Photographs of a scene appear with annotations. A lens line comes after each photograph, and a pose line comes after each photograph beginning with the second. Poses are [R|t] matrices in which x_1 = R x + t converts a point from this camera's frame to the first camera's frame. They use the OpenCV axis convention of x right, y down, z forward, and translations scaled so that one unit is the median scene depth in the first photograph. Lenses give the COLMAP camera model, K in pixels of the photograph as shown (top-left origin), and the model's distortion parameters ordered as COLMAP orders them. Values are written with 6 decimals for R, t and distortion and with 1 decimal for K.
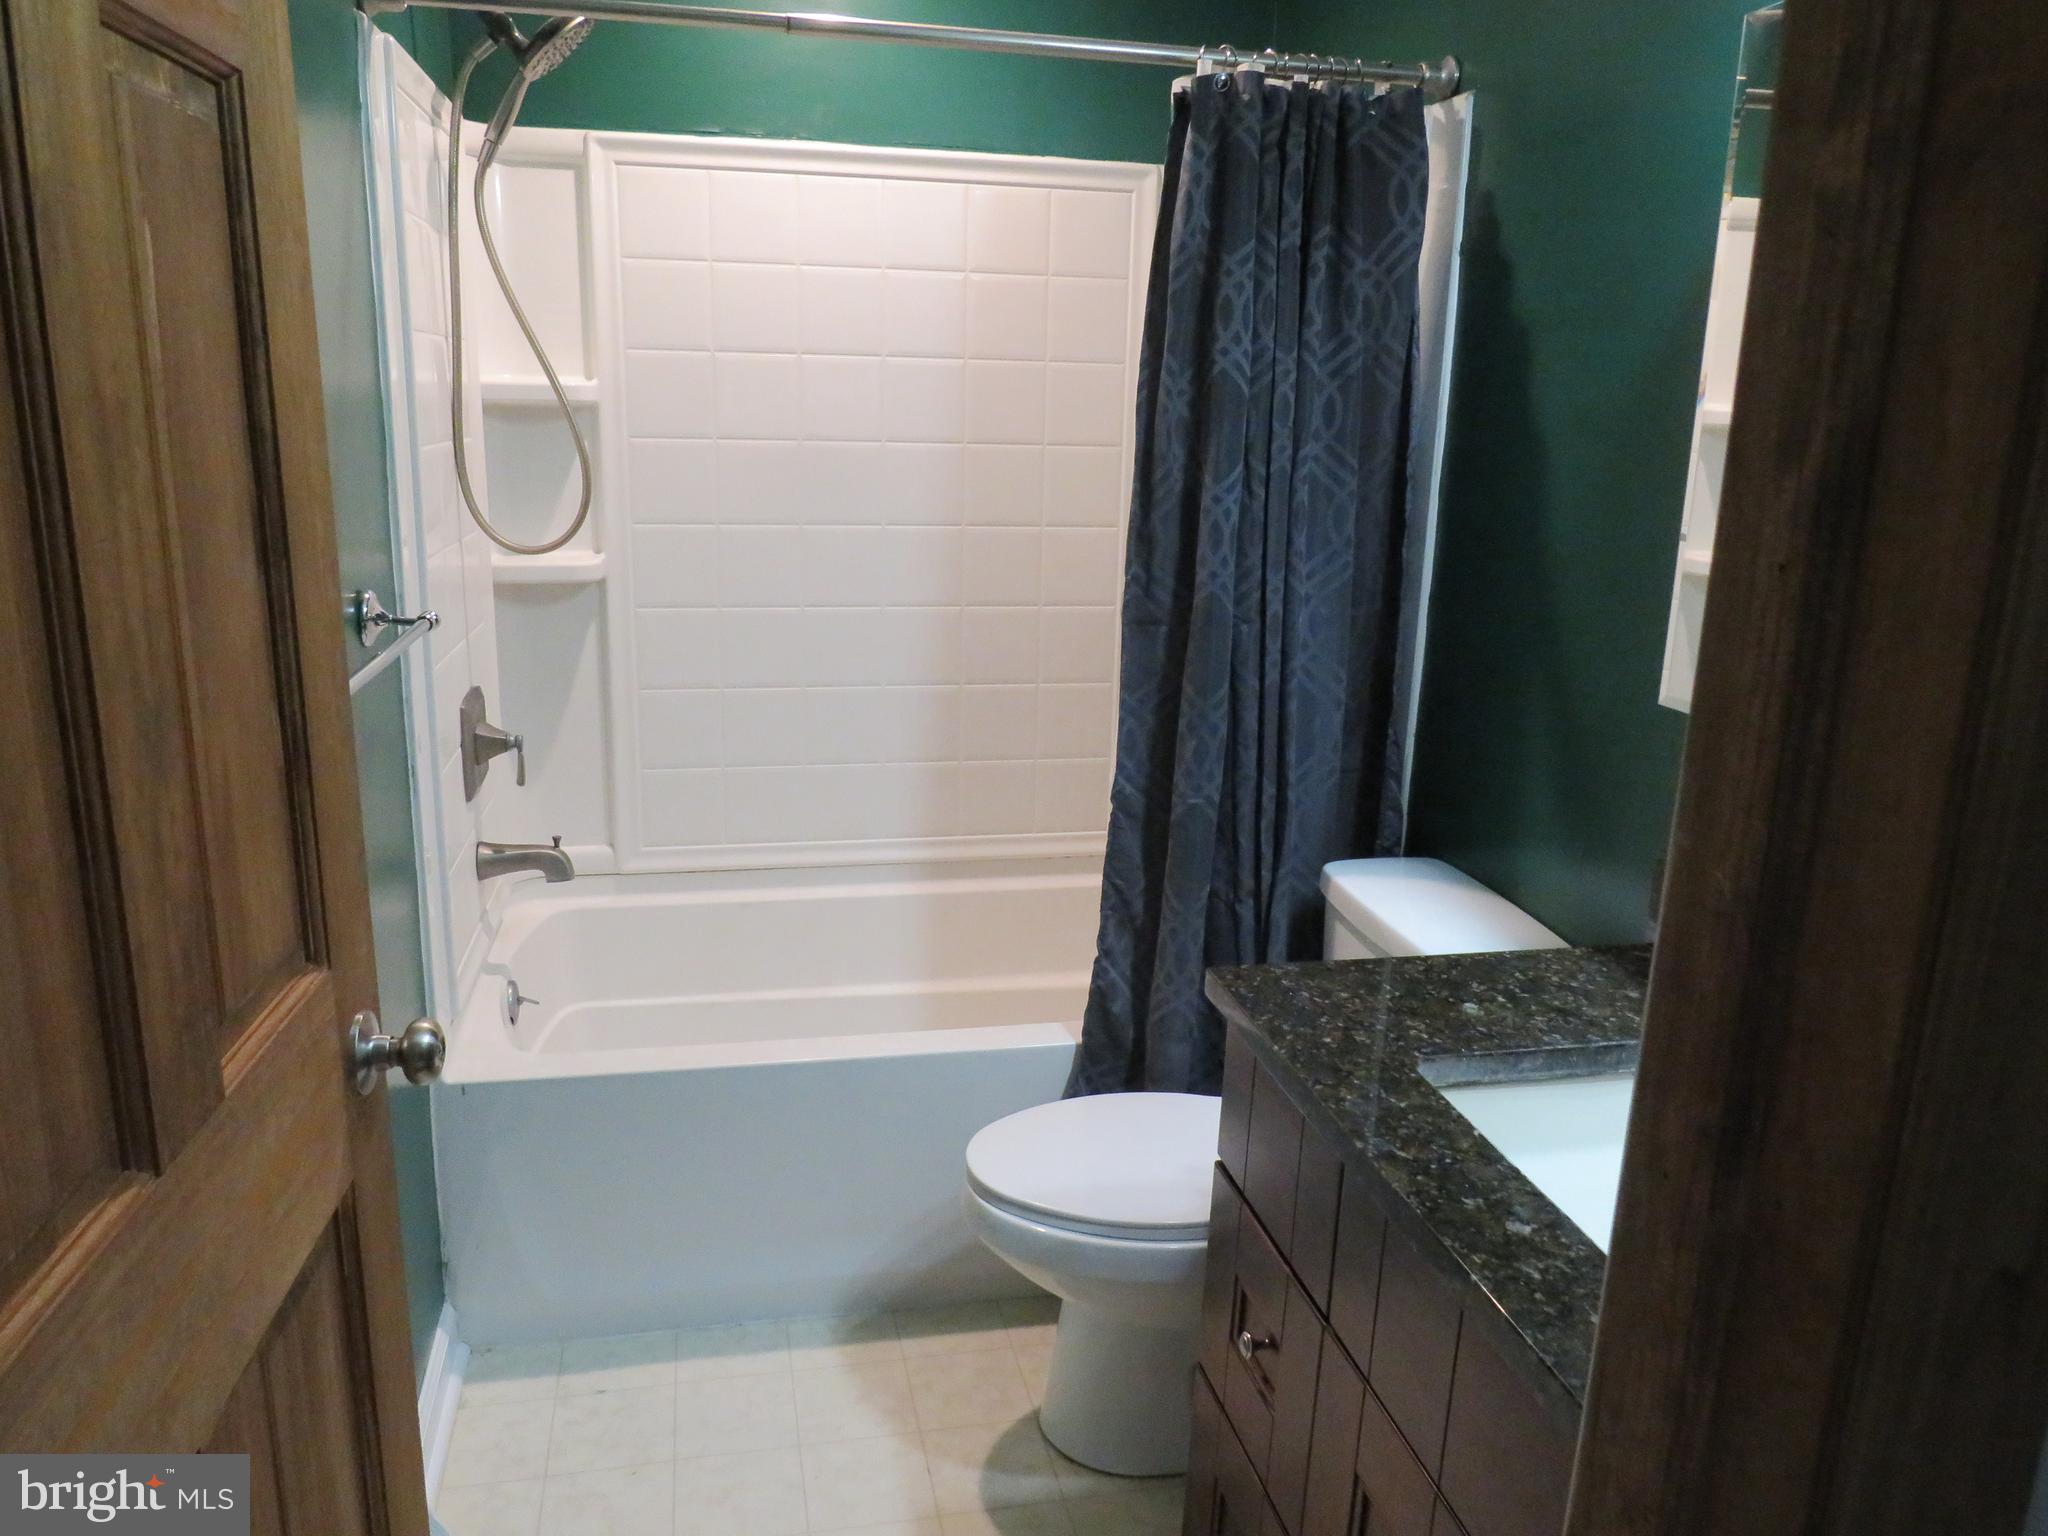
lens RADIAL K [[1485.0, 0, 1024.0], [0, 1485.0, 768.0], [0, 0, 1]] dist [-0.008506, -0.001349]
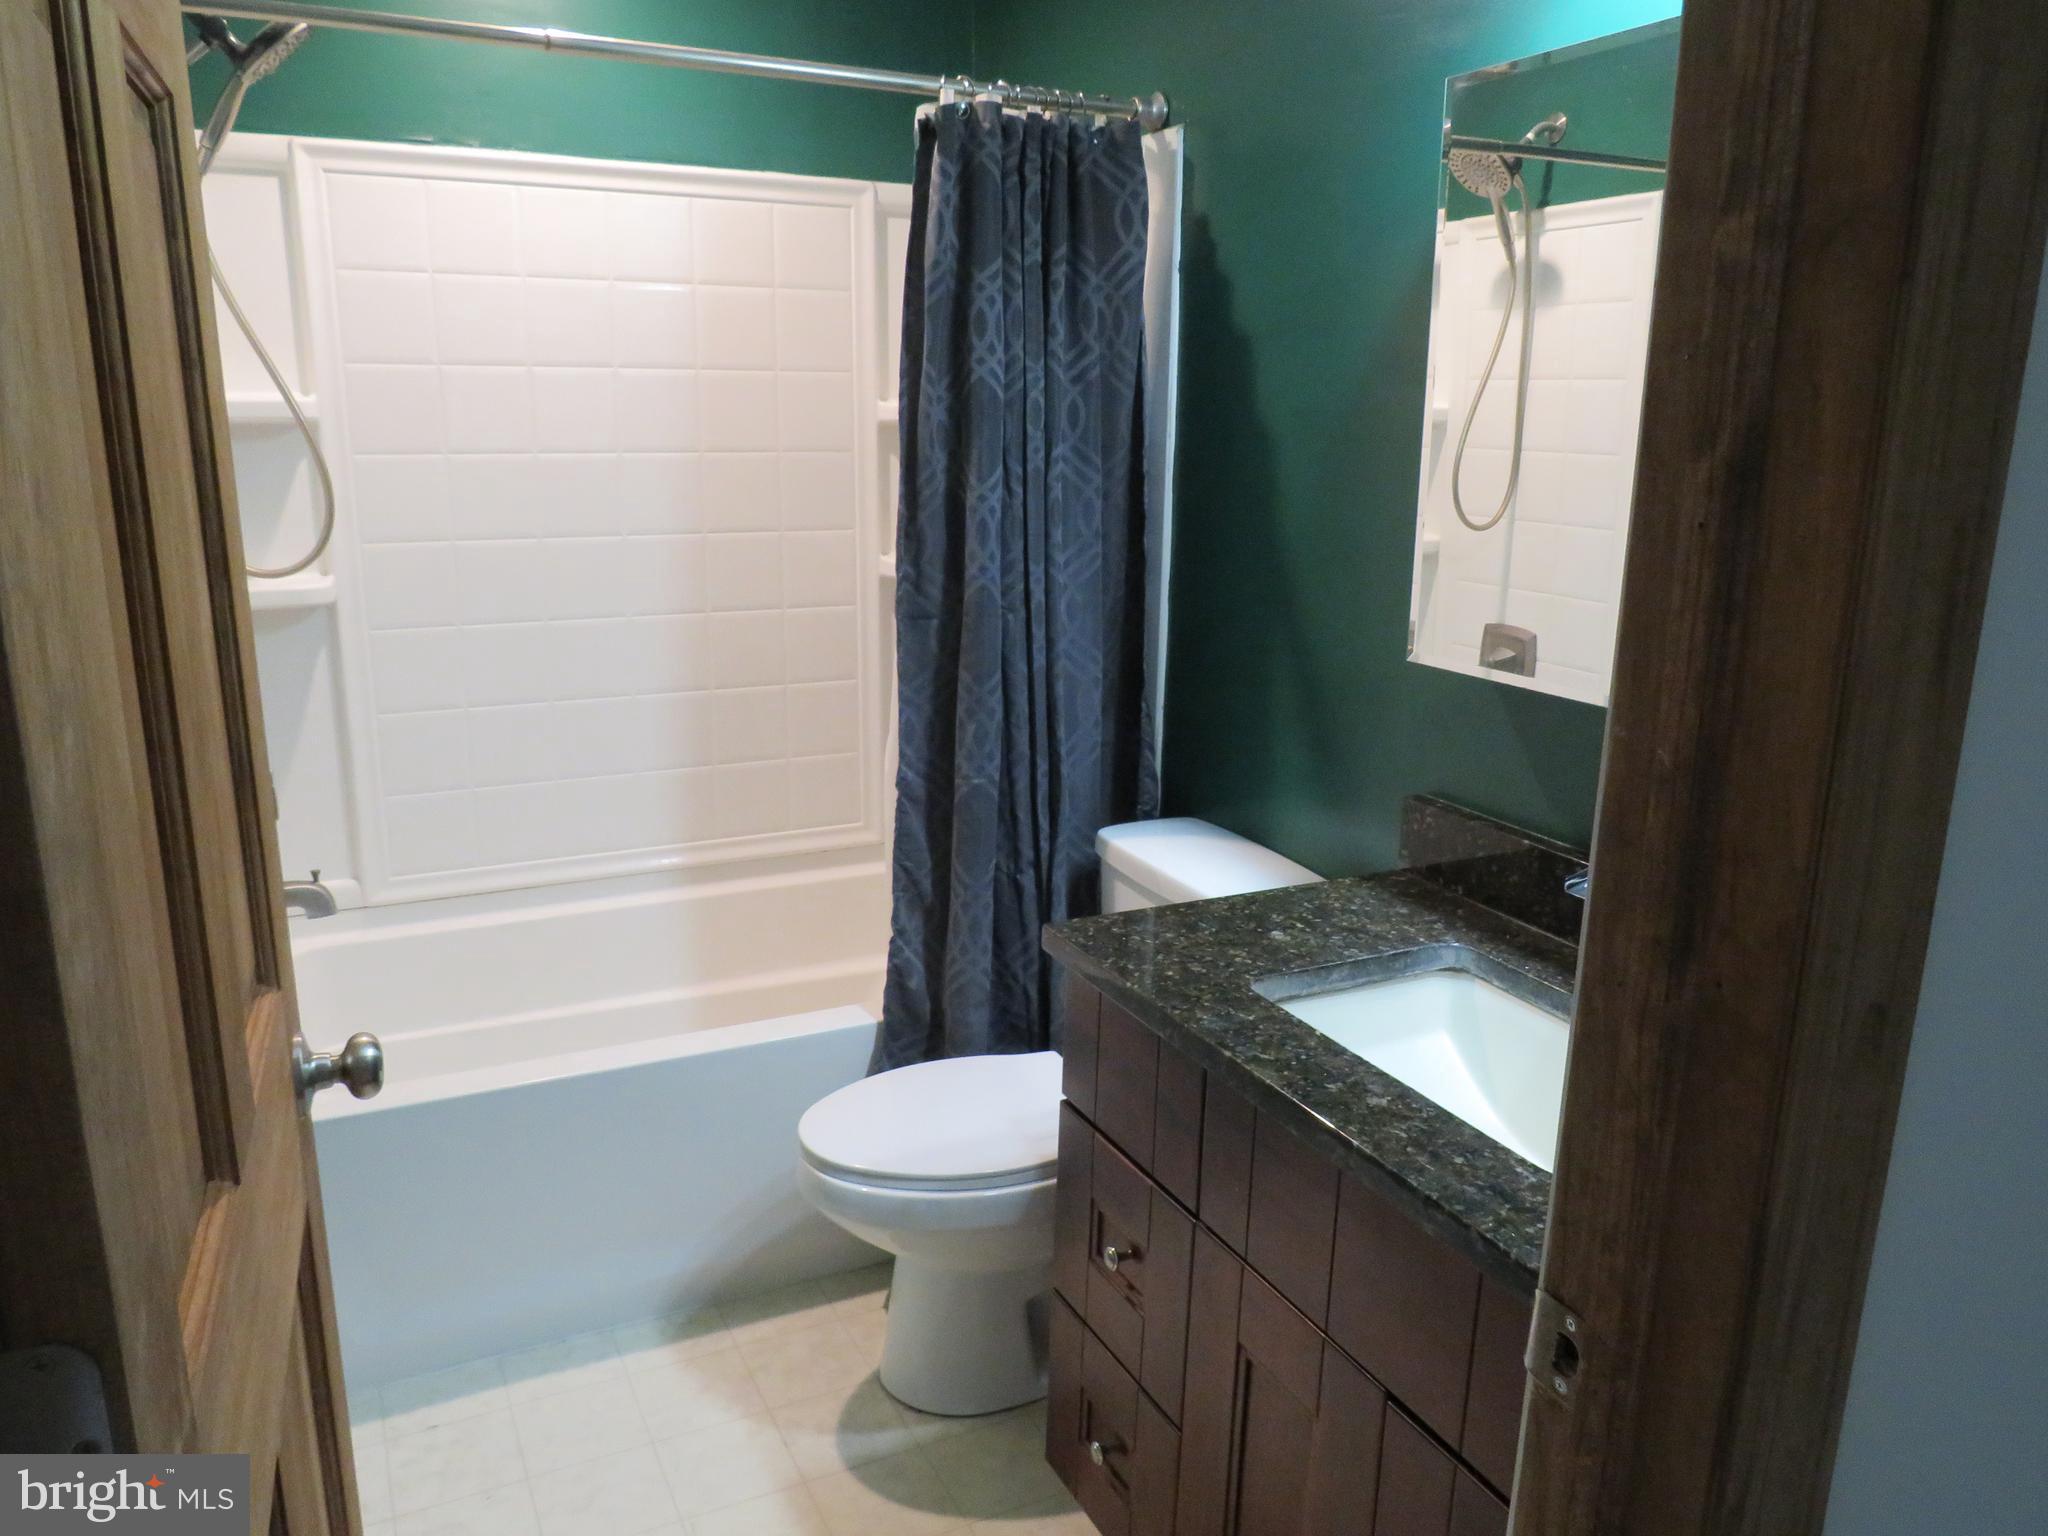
lens RADIAL K [[1485.0, 0, 1024.0], [0, 1485.0, 768.0], [0, 0, 1]] dist [-0.008506, -0.001349]
pose [[0.969579, -0.072884, 0.233678, -0.105234], [0.073386, 0.997282, 0.006558, 0.008487], [-0.233521, 0.010790, 0.972292, -0.048373]]
